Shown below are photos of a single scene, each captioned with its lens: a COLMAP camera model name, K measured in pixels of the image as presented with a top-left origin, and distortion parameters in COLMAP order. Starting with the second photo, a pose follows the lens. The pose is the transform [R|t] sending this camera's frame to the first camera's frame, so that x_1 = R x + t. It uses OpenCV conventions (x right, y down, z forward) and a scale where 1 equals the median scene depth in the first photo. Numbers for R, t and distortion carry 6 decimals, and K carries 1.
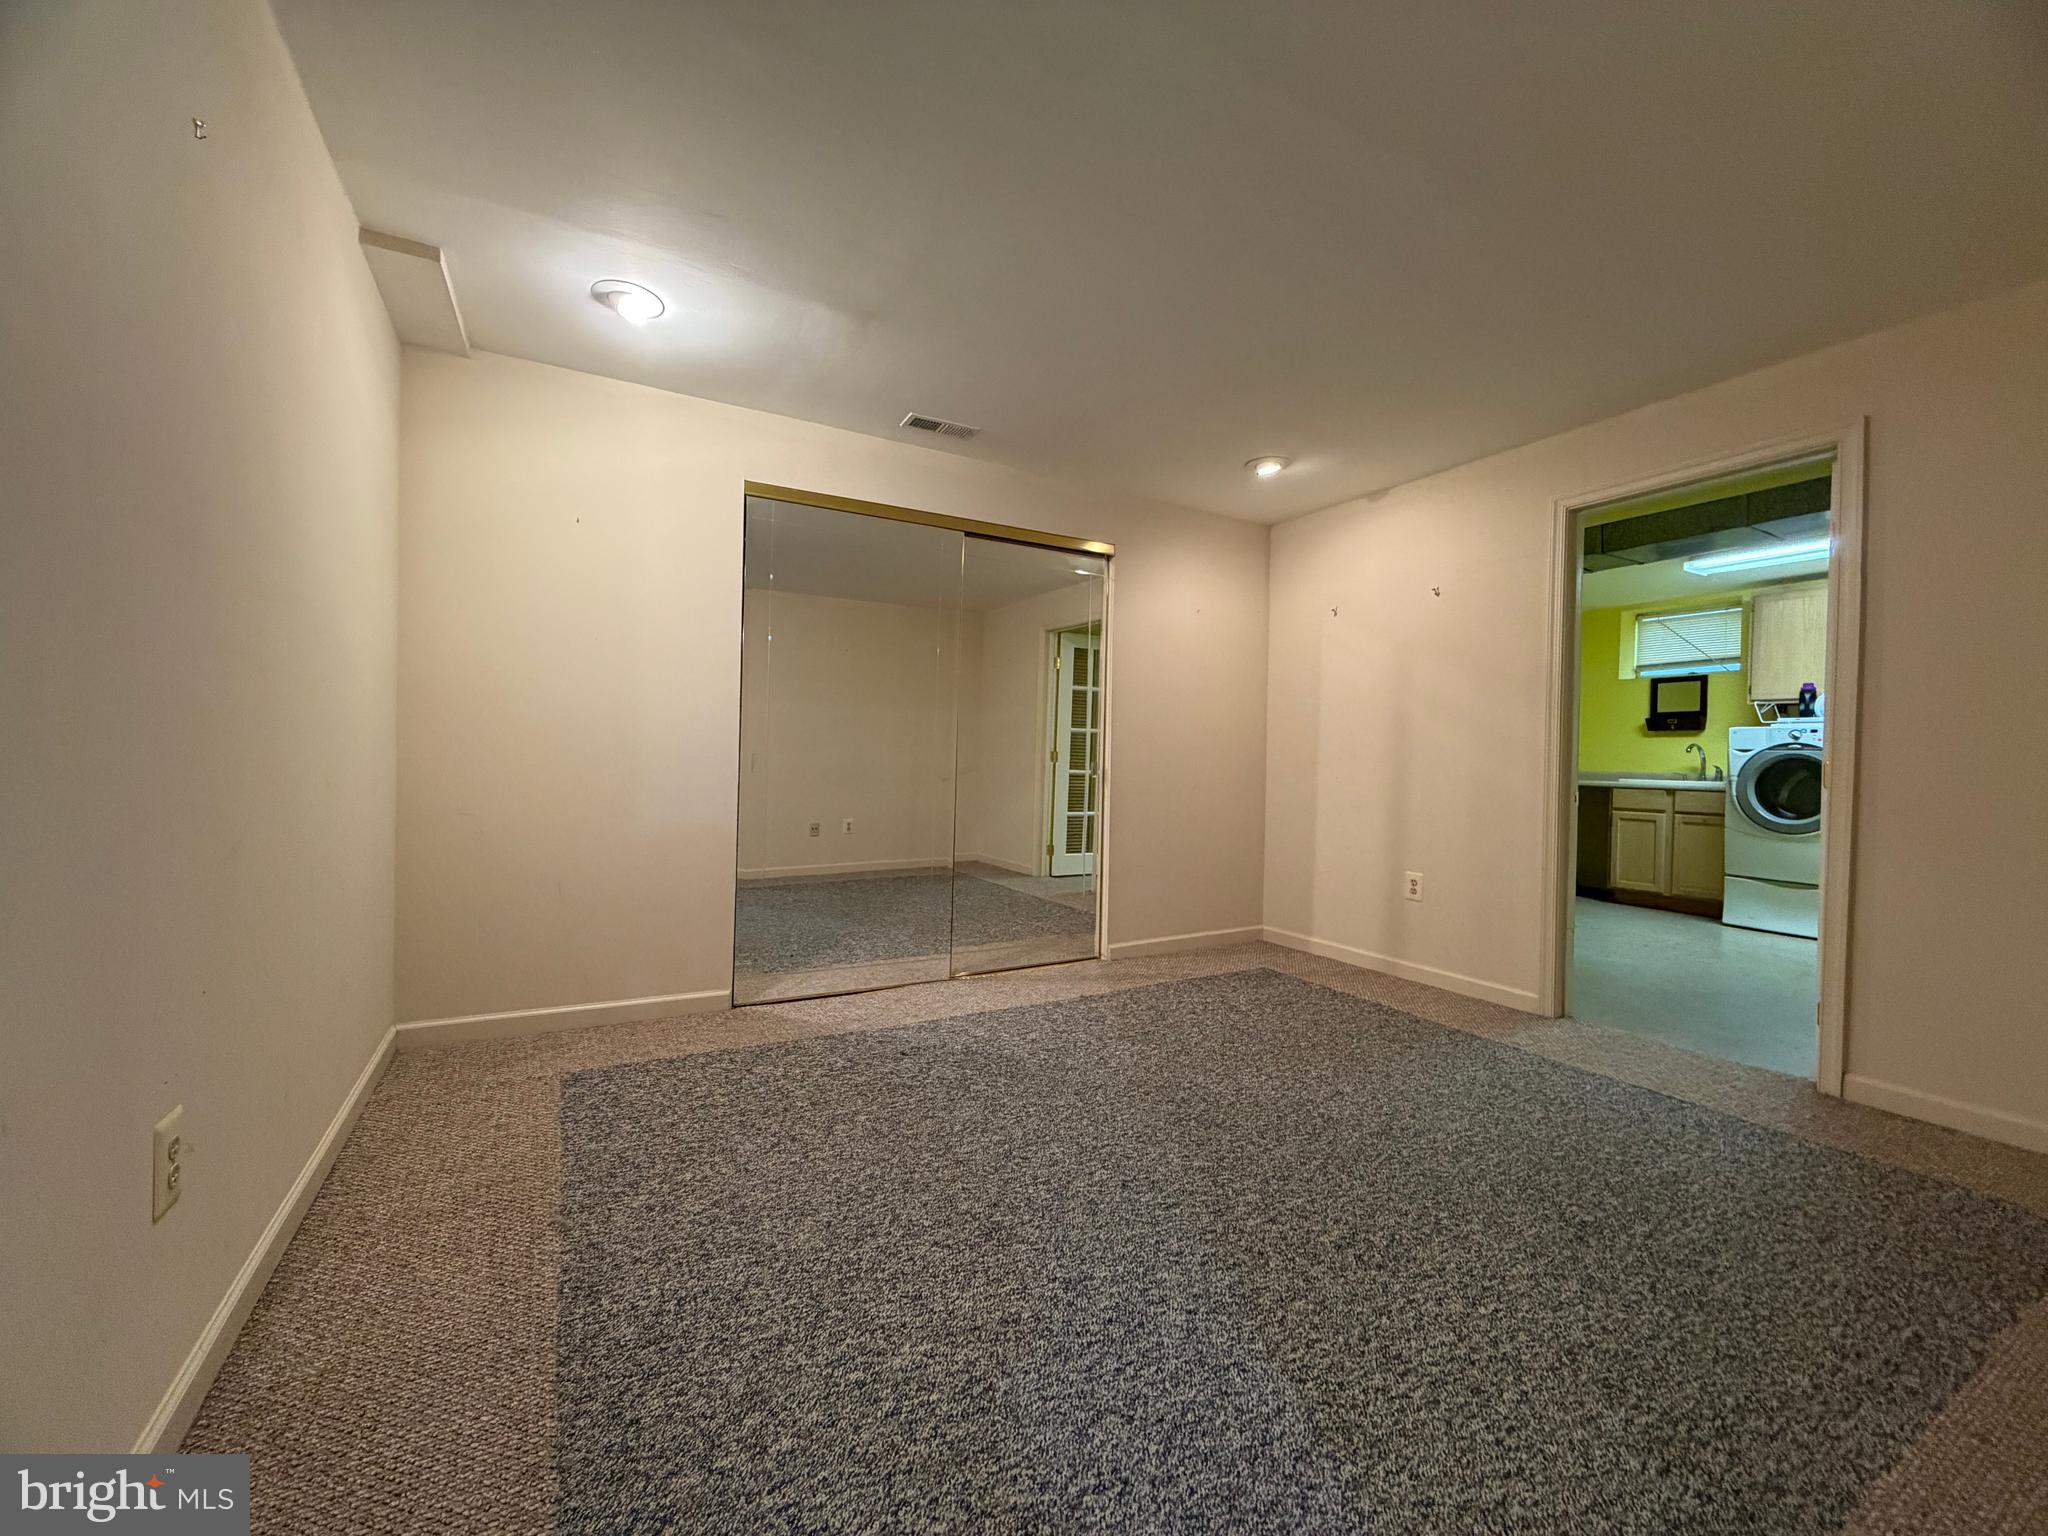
lens RADIAL K [[811.8, 0, 1026.0], [0, 811.8, 766.5], [0, 0, 1]] dist [-0.003559, 0.000600]
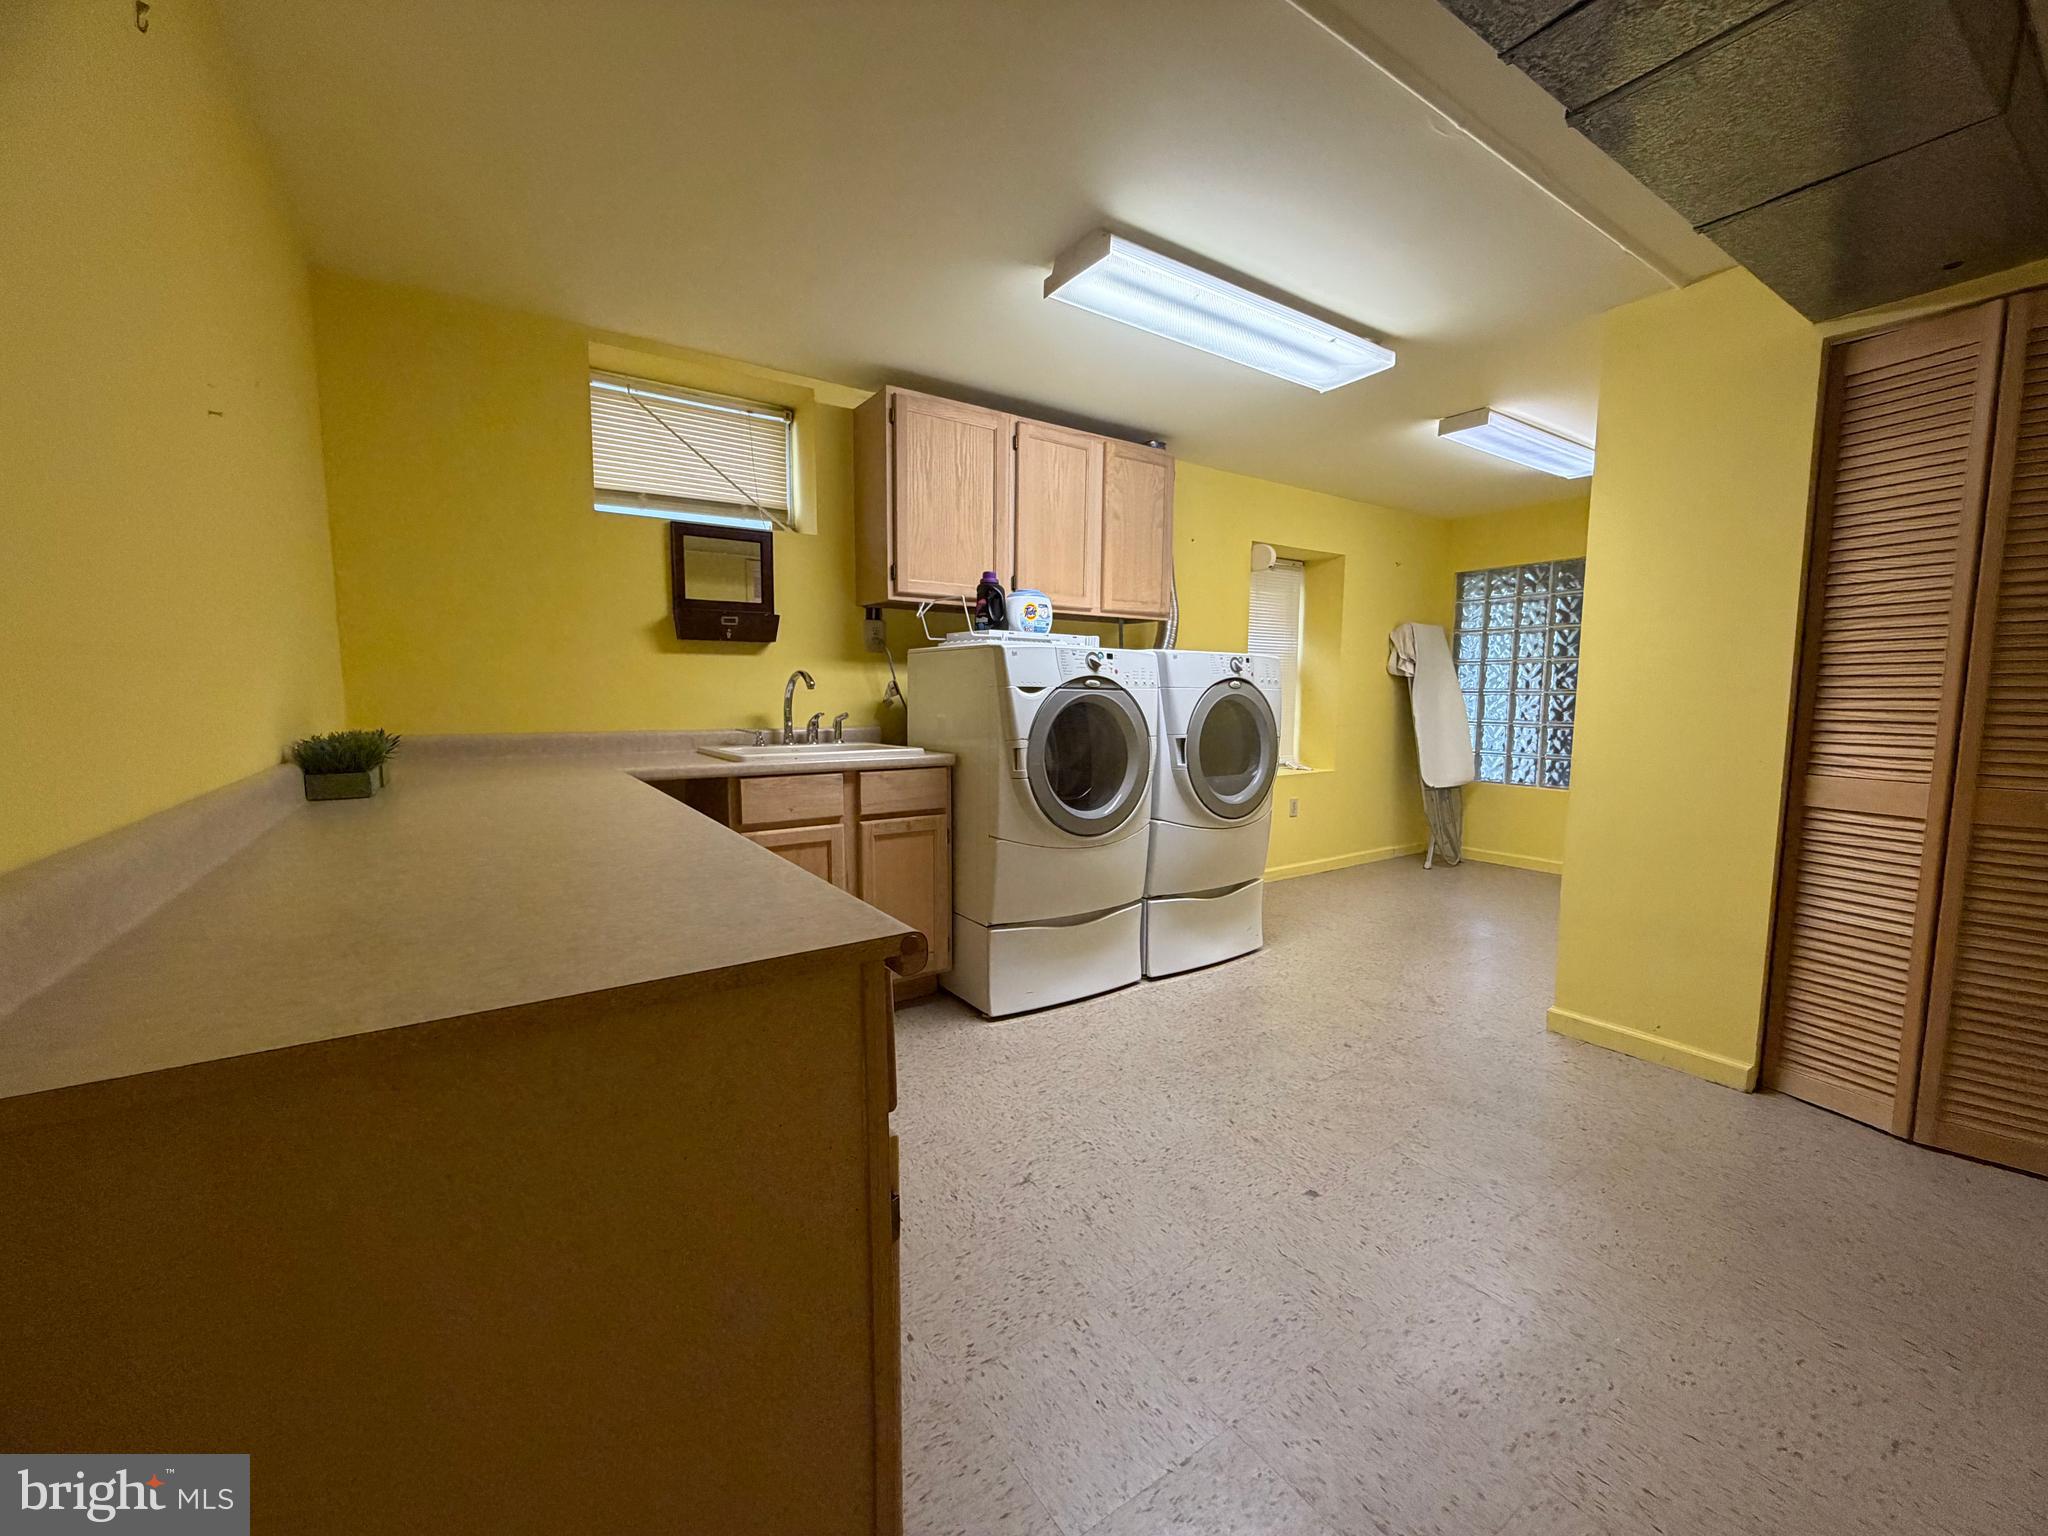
lens RADIAL K [[811.8, 0, 1026.3], [0, 811.8, 764.0], [0, 0, 1]] dist [-0.003559, 0.000600]
pose [[-0.087748, -0.113508, 0.989655, 0.329601], [0.003933, 0.993440, 0.114291, -0.028726], [-0.996135, 0.013921, -0.086726, 0.948605]]
